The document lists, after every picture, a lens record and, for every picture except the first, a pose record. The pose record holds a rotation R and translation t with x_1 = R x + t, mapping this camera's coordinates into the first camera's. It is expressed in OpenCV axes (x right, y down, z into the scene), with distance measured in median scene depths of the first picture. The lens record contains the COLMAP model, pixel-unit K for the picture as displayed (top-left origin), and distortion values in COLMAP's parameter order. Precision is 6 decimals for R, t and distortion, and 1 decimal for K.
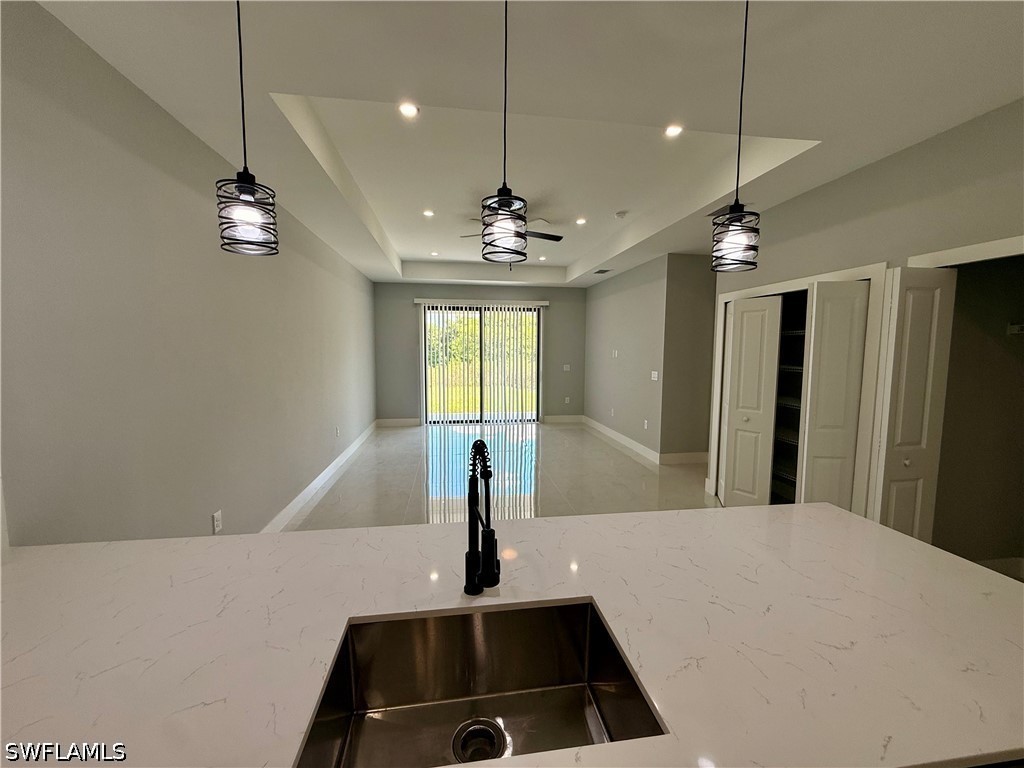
lens RADIAL K [[408.8, 0, 509.7], [0, 408.8, 382.7], [0, 0, 1]] dist [0.000800, 0.000193]
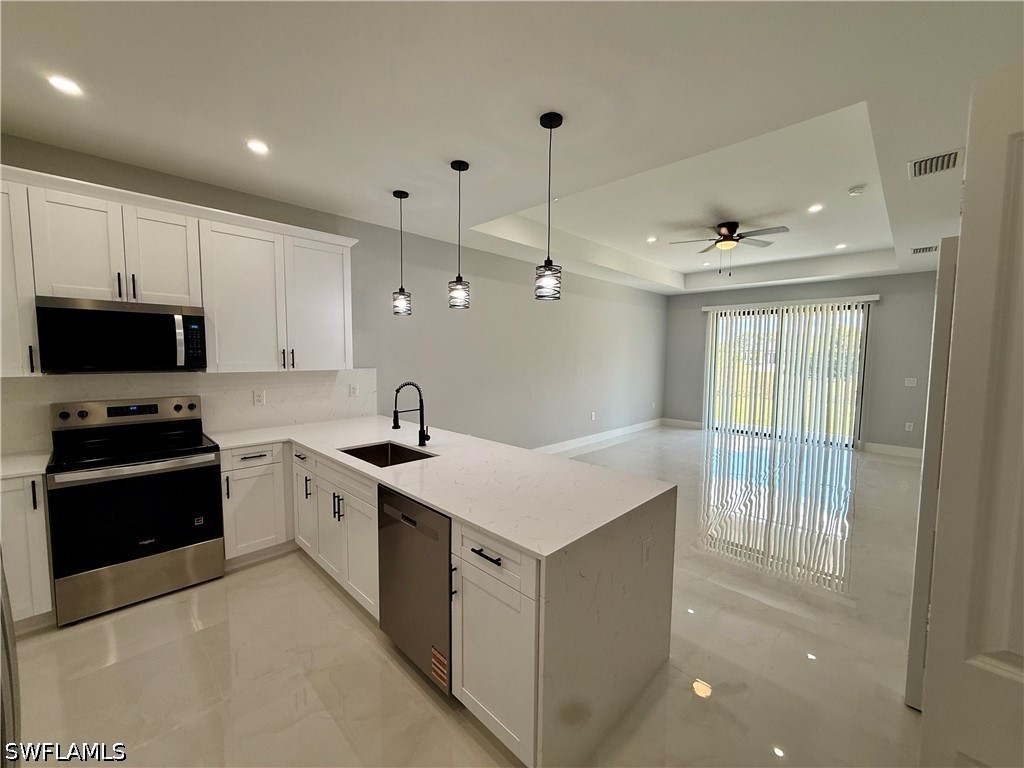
lens RADIAL K [[402.0, 0, 512.6], [0, 402.0, 377.5], [0, 0, 1]] dist [0.001694, 0.000162]
pose [[0.612849, 0.049522, -0.788647, 0.283211], [-0.071989, 0.997383, 0.006687, 0.001688], [0.786914, 0.052675, 0.614810, -0.004199]]
